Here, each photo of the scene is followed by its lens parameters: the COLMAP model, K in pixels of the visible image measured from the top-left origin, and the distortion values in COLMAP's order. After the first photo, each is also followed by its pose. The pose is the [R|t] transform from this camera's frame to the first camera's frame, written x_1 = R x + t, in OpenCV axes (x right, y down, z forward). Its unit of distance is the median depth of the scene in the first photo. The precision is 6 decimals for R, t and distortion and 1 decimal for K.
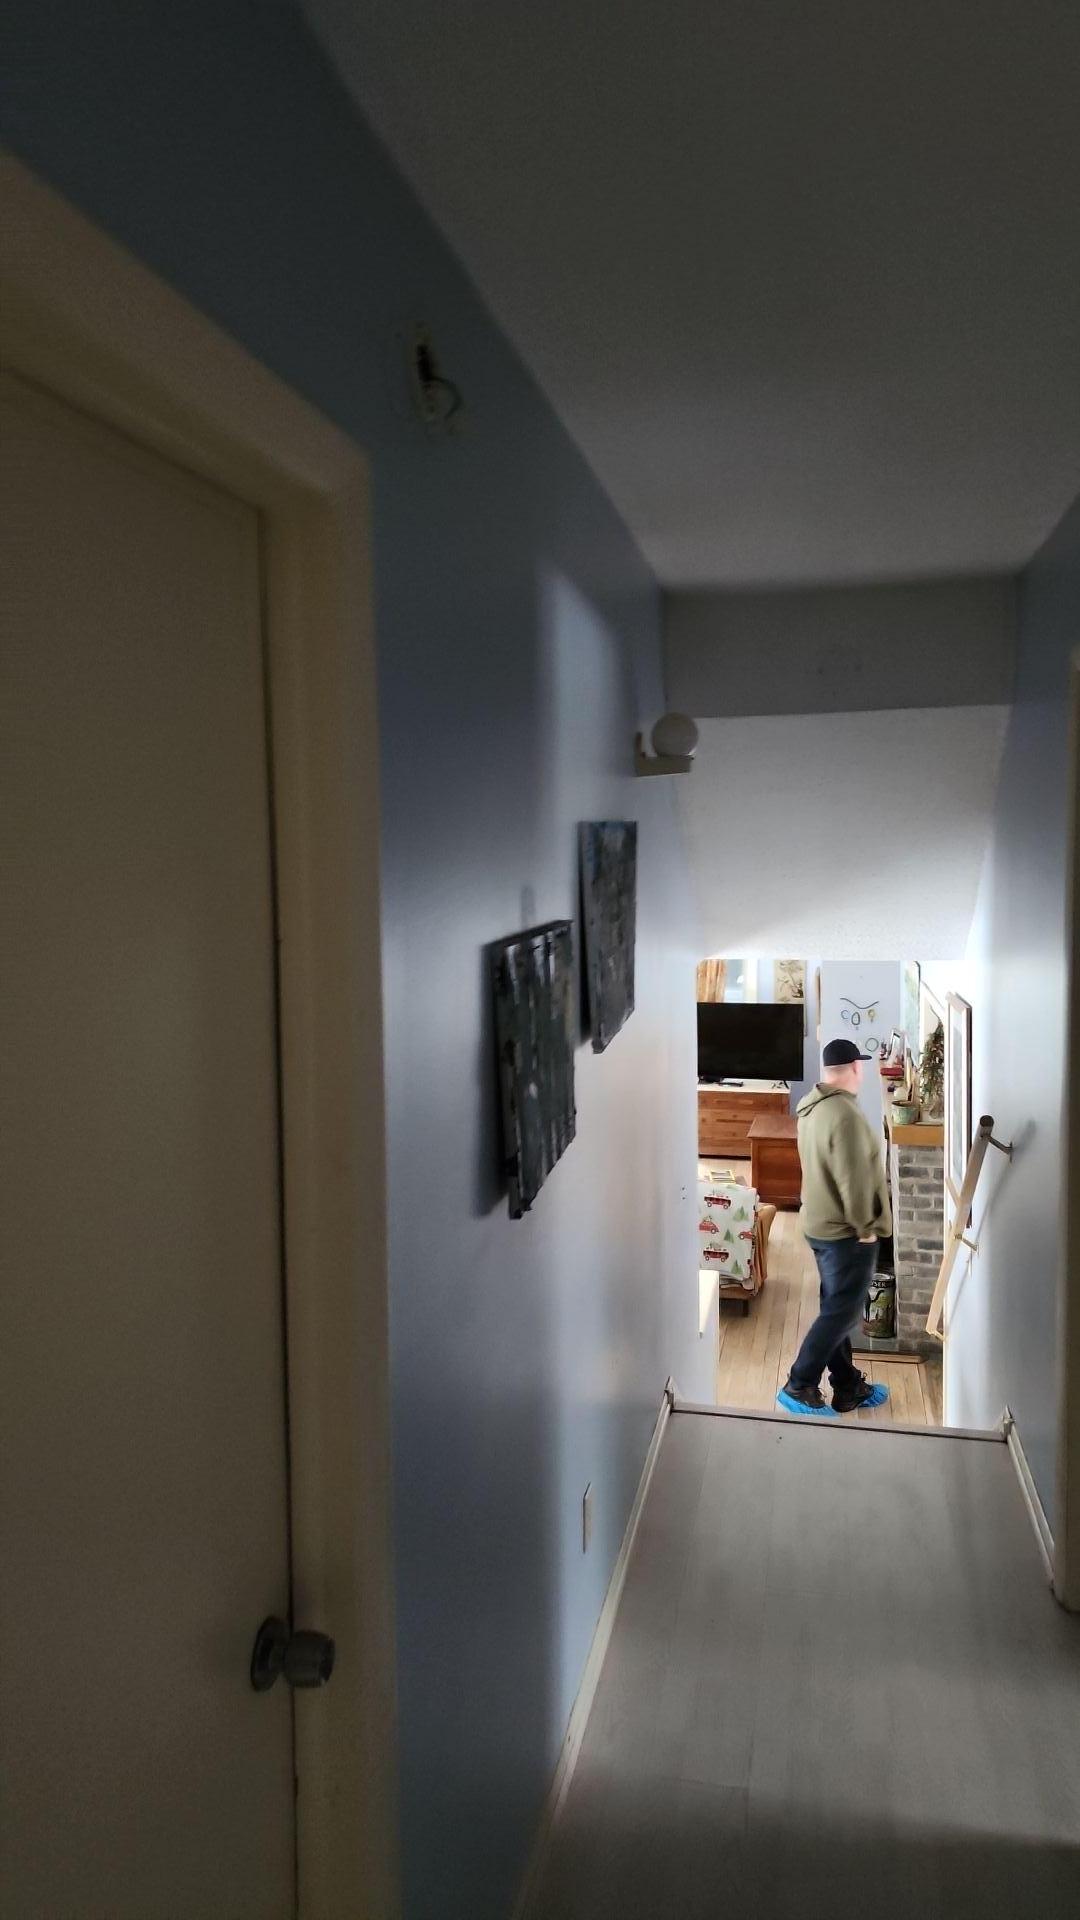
lens RADIAL K [[1298.2, 0, 550.5], [0, 1298.2, 958.5], [0, 0, 1]] dist [0.082636, -0.069735]
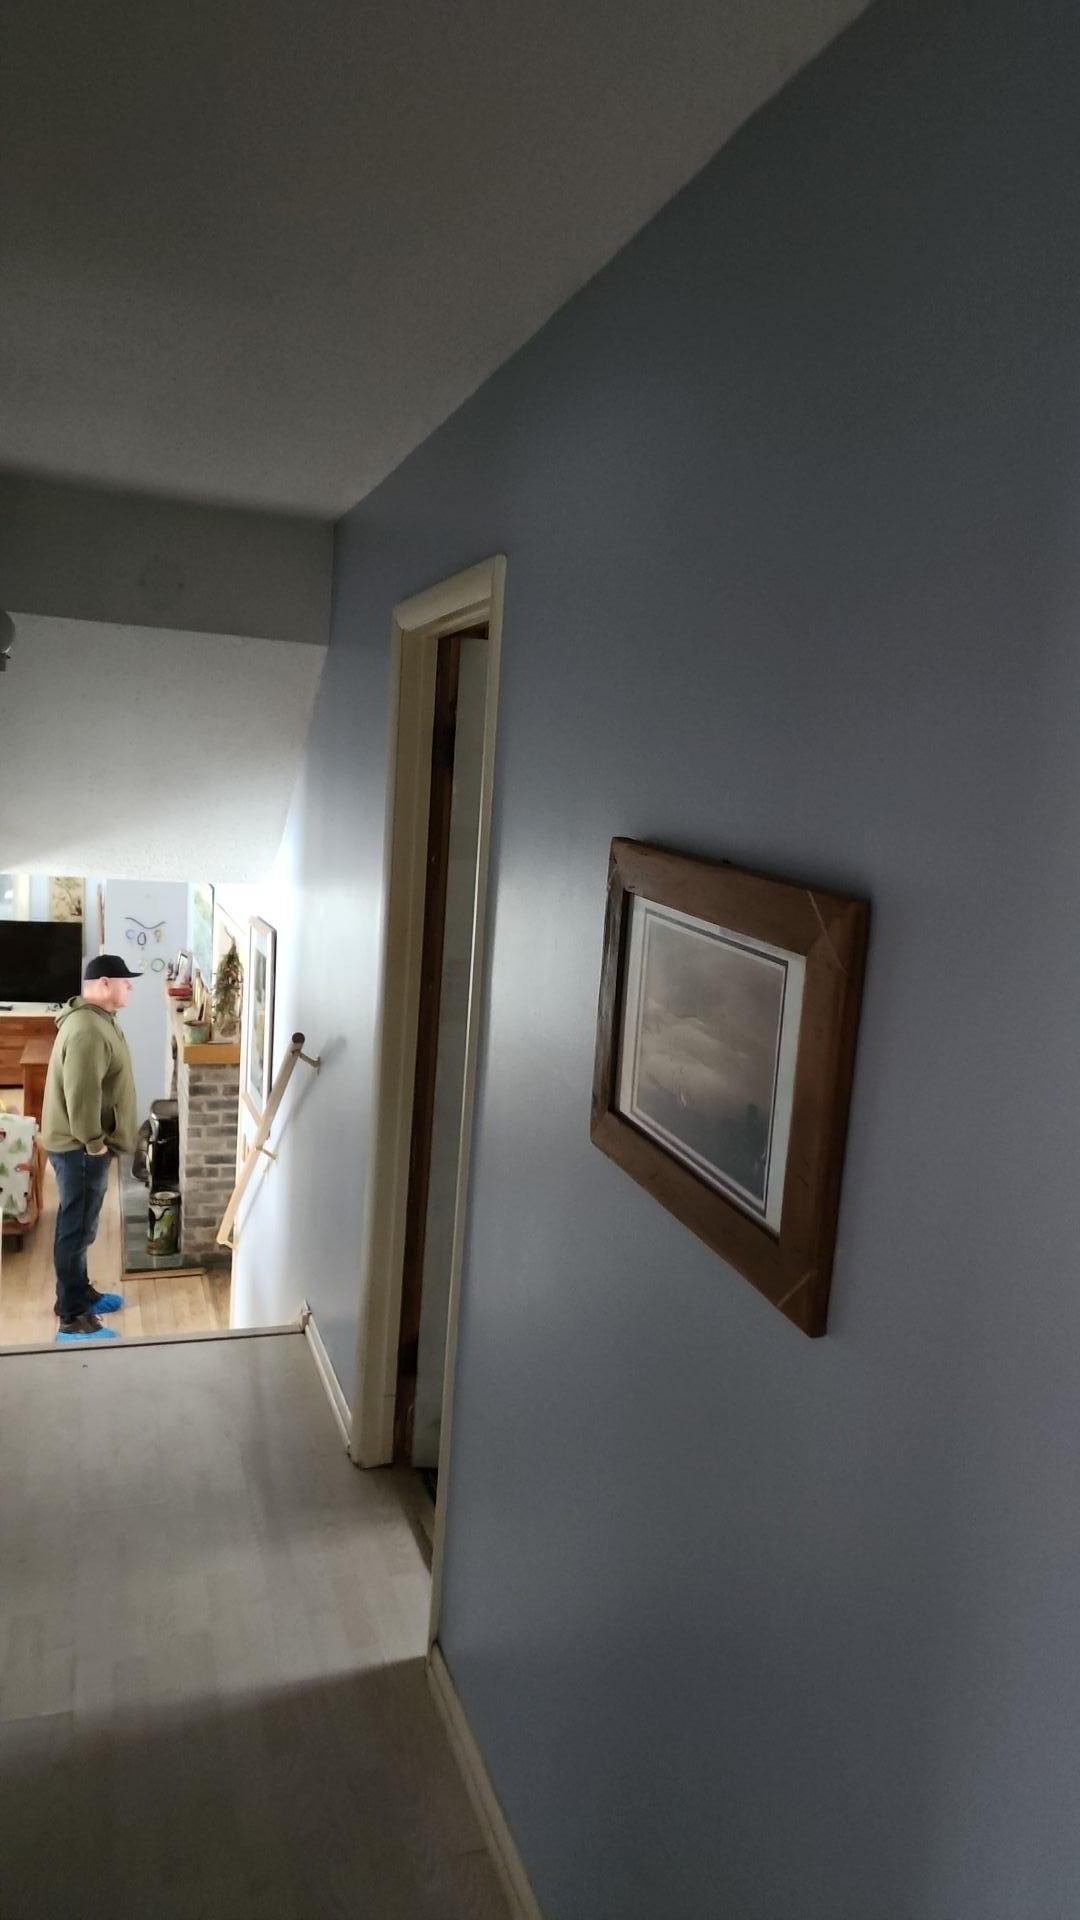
lens RADIAL K [[1298.2, 0, 557.4], [0, 1298.2, 955.7], [0, 0, 1]] dist [0.082636, -0.069735]
pose [[0.852269, 0.001896, 0.523100, -0.019499], [-0.033094, 0.998186, 0.050300, -0.001474], [-0.522056, -0.060181, 0.850786, -0.002618]]
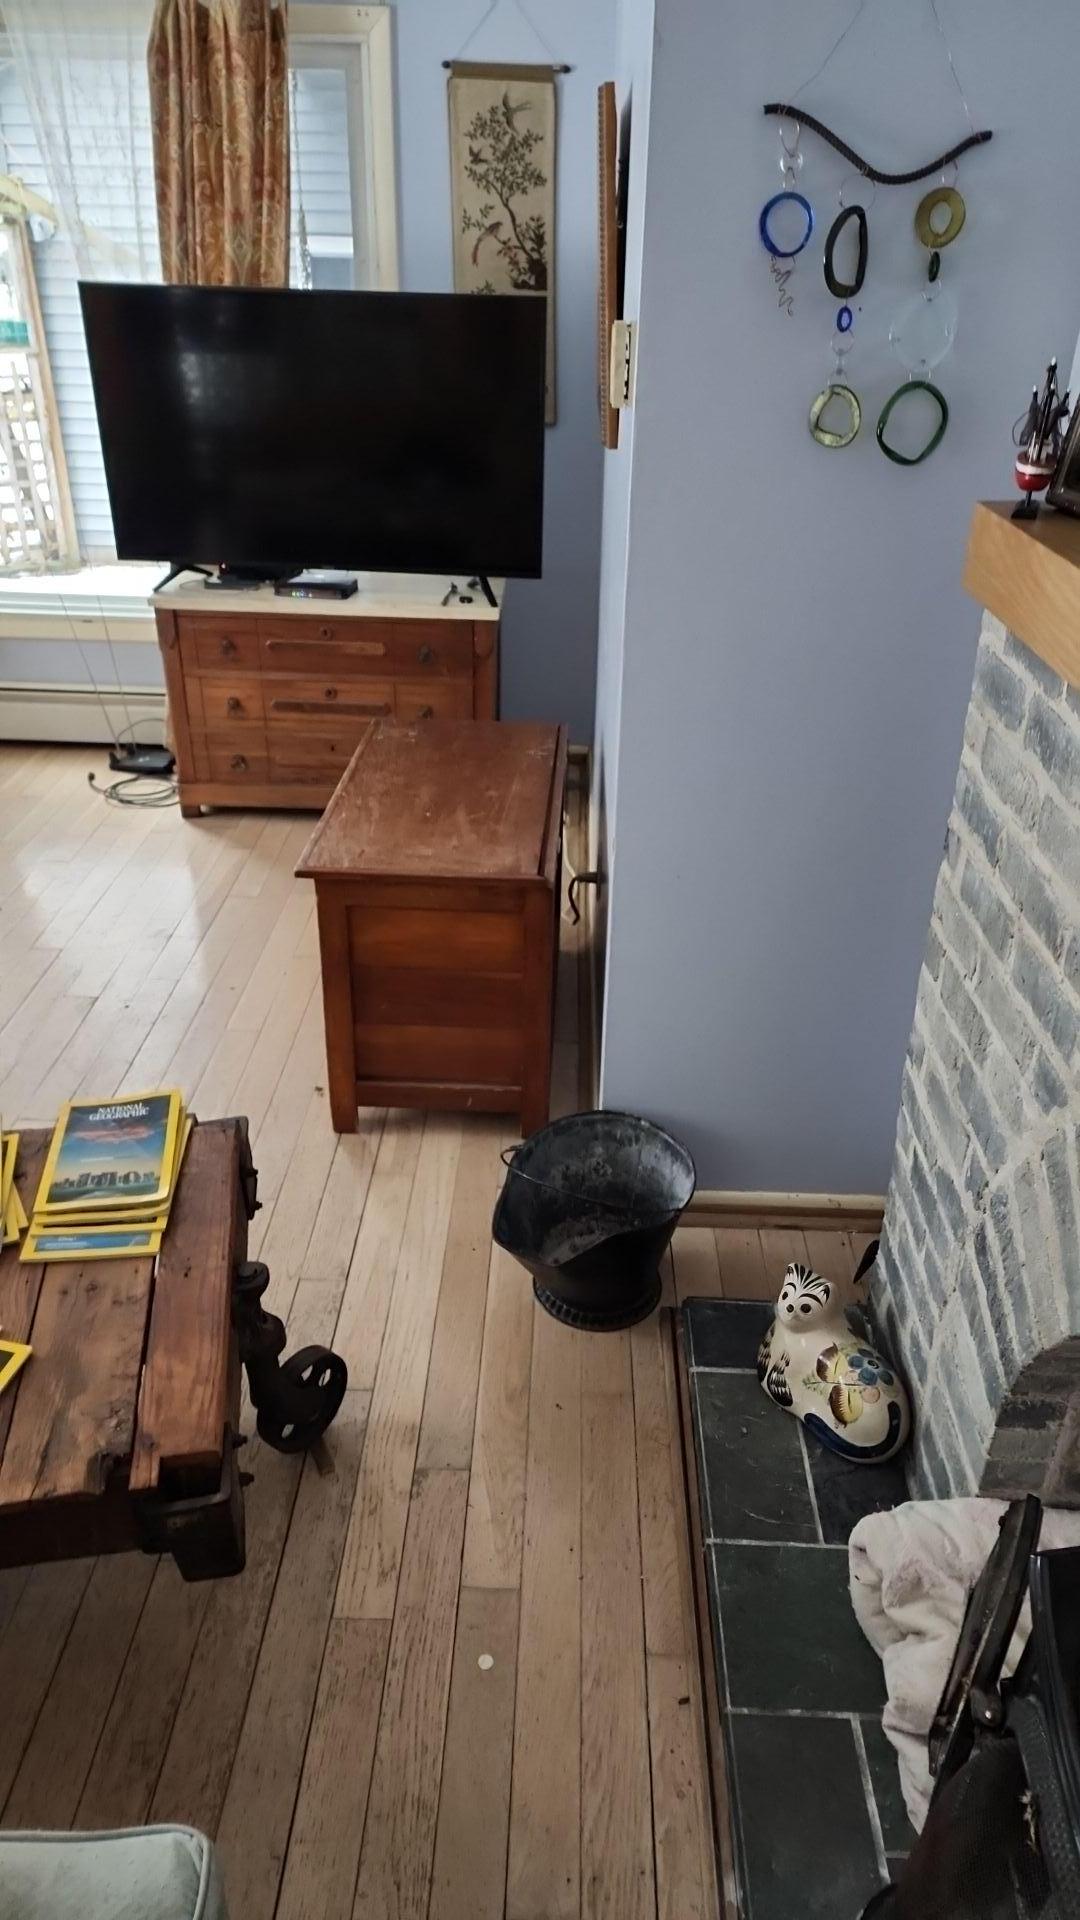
lens RADIAL K [[1298.2, 0, 547.6], [0, 1298.2, 954.4], [0, 0, 1]] dist [0.082636, -0.069735]
pose [[0.981950, -0.058481, 0.179873, 0.222765], [-0.018361, 0.917034, 0.398387, 0.085521], [-0.188248, -0.394498, 0.899407, 1.133673]]
